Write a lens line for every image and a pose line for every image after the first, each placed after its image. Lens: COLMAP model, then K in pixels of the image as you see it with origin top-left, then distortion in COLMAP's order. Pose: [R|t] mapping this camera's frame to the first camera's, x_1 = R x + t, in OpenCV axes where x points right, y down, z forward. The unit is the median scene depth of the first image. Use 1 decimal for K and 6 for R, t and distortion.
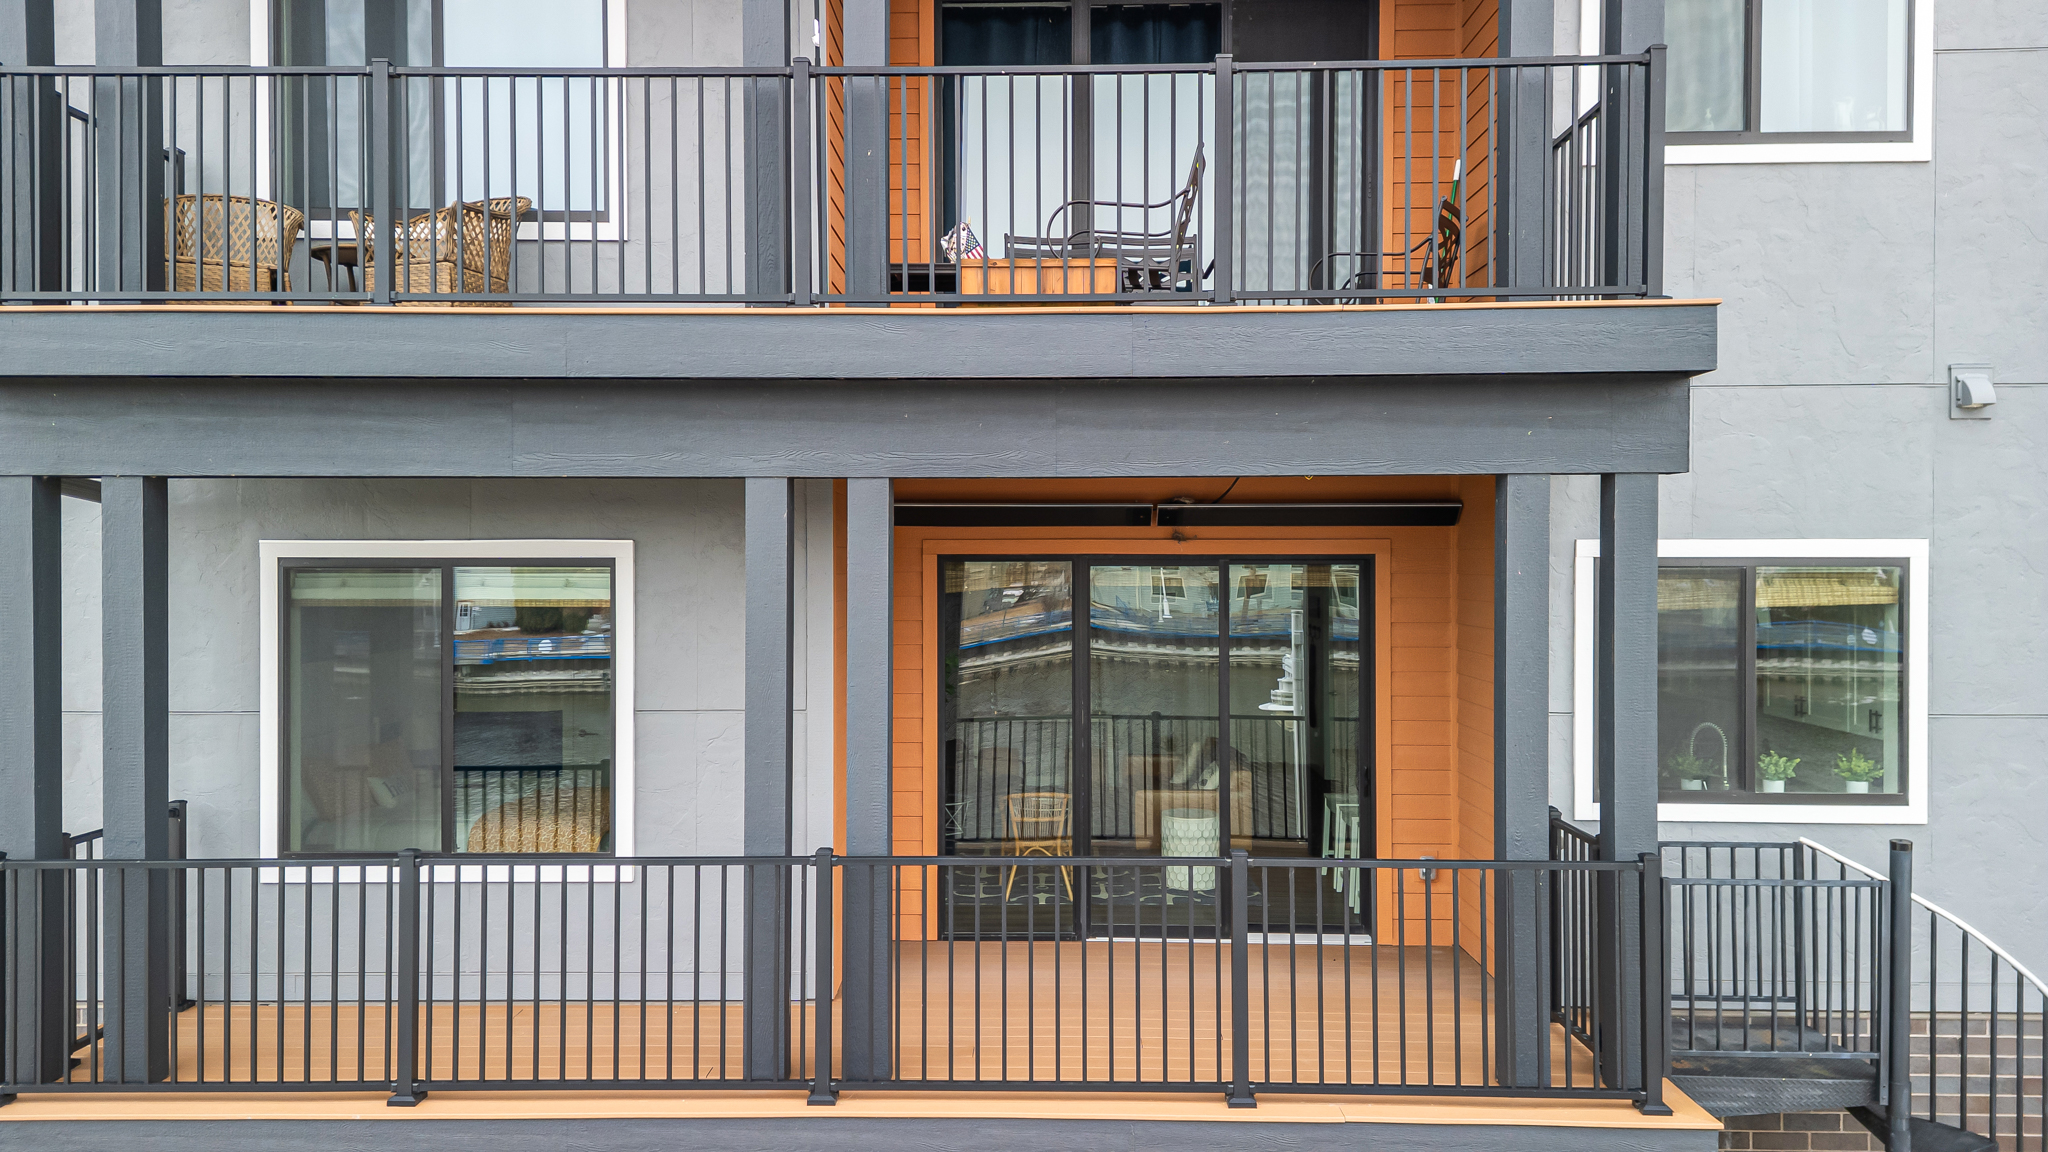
lens RADIAL K [[1515.6, 0, 1024.0], [0, 1515.6, 576.0], [0, 0, 1]] dist [0.007905, 0.000192]
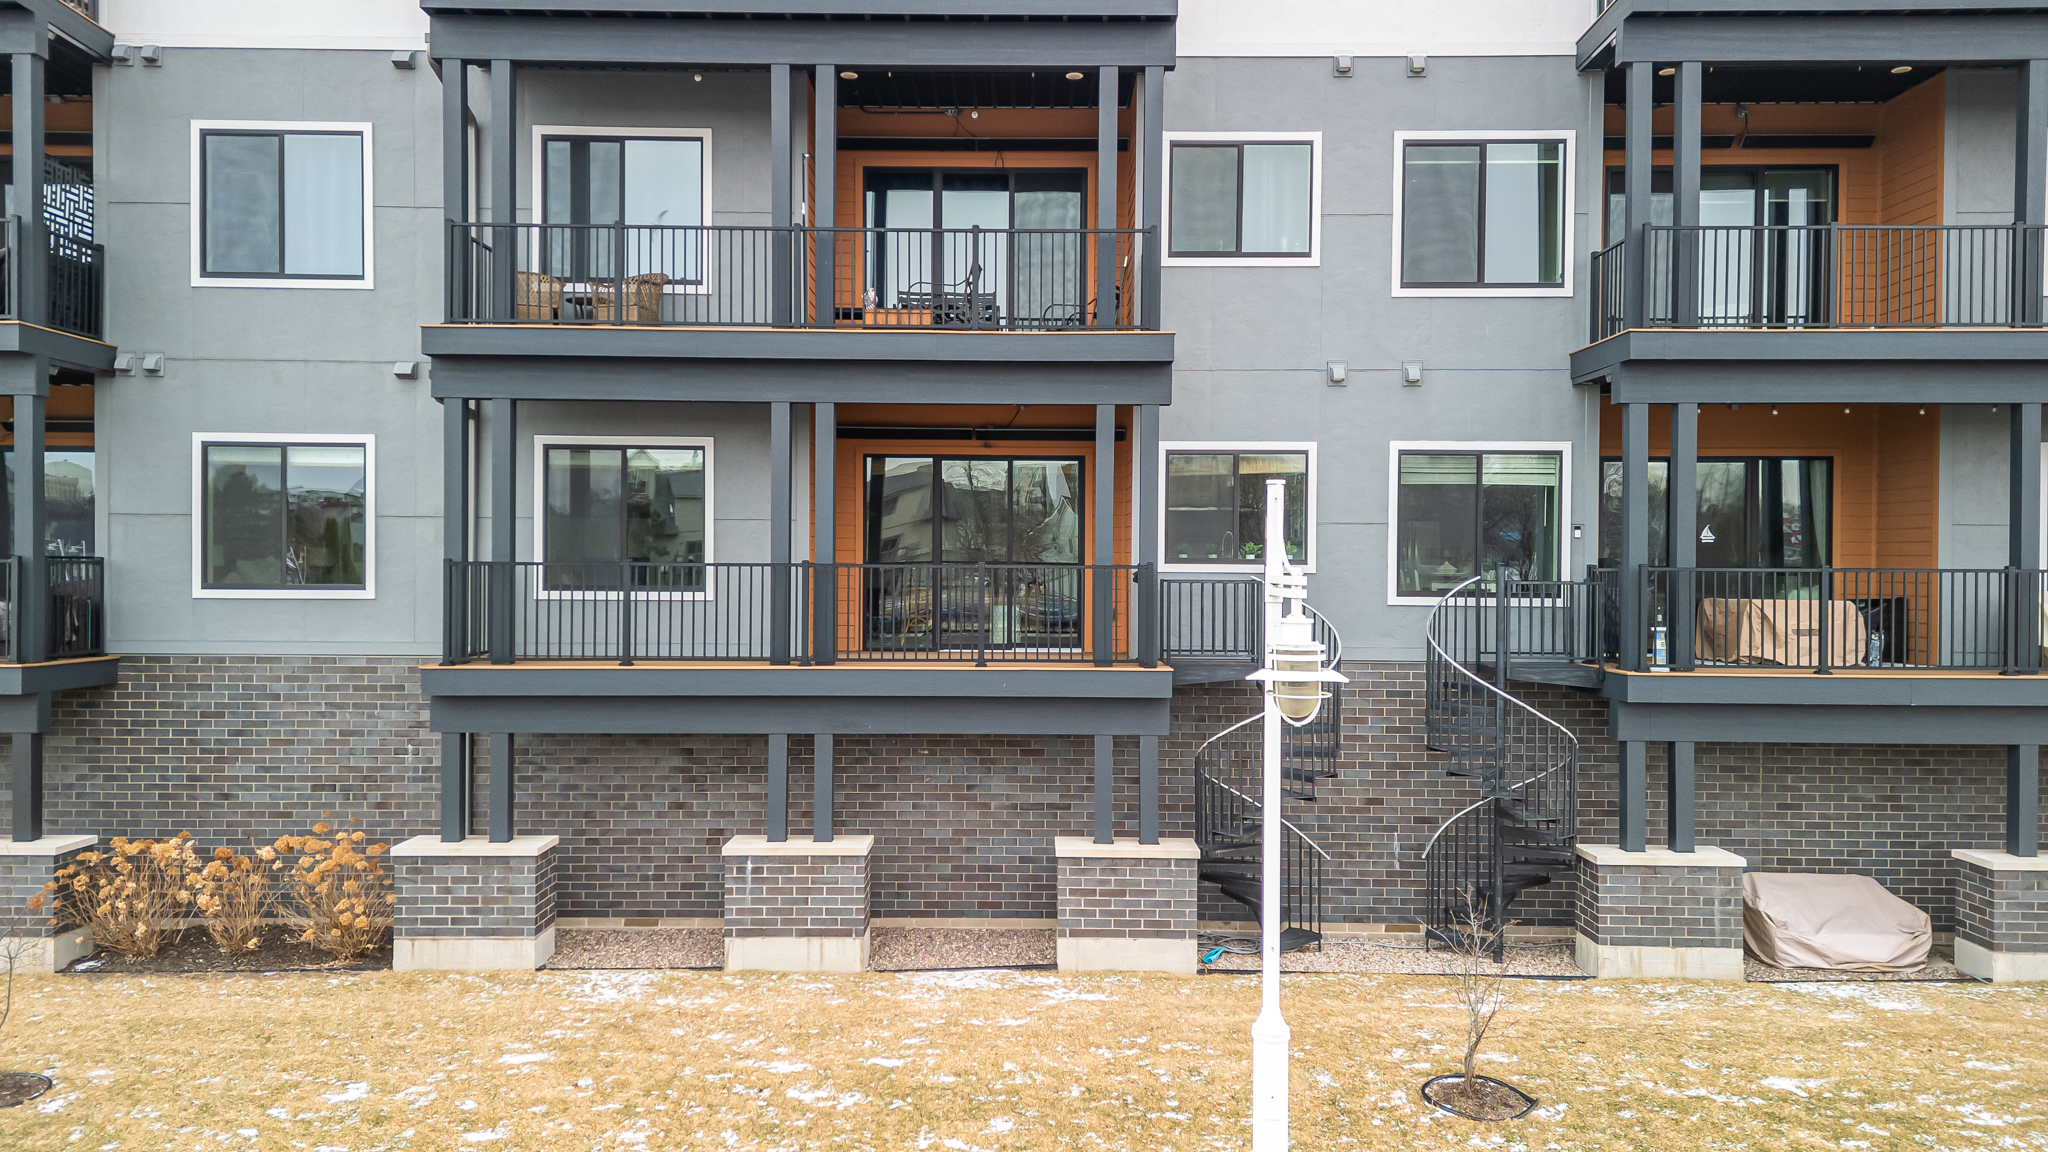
lens RADIAL K [[1373.7, 0, 1024.0], [0, 1373.7, 576.0], [0, 0, 1]] dist [0.031857, 0.000125]
pose [[0.999577, 0.007618, 0.028081, 0.135188], [-0.007975, 0.999889, 0.012600, 0.160114], [-0.027982, -0.012818, 0.999526, -1.043396]]
